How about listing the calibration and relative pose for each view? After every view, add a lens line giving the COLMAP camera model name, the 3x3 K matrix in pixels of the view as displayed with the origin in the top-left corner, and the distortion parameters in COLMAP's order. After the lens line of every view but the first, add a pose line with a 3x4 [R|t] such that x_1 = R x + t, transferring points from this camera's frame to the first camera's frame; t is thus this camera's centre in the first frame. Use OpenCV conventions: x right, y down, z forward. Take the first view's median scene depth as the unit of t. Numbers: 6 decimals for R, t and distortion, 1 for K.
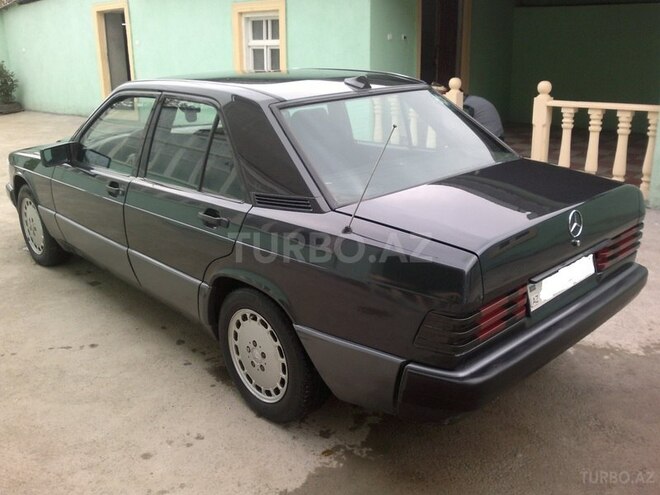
lens RADIAL K [[625.3, 0, 330.0], [0, 625.3, 247.5], [0, 0, 1]] dist [0.008659, -0.074359]
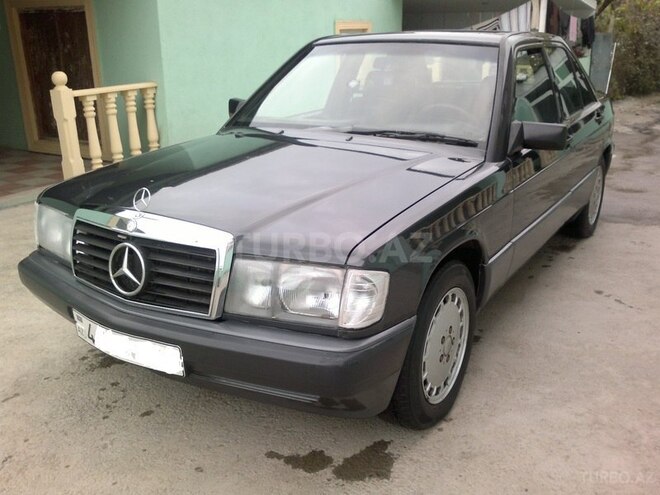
lens RADIAL K [[625.3, 0, 330.0], [0, 625.3, 247.5], [0, 0, 1]] dist [0.008659, -0.074359]
pose [[-0.253878, -0.281630, 0.925327, -0.735562], [0.326132, 0.875724, 0.356012, -0.255239], [-0.910595, 0.392163, -0.130479, 0.930104]]
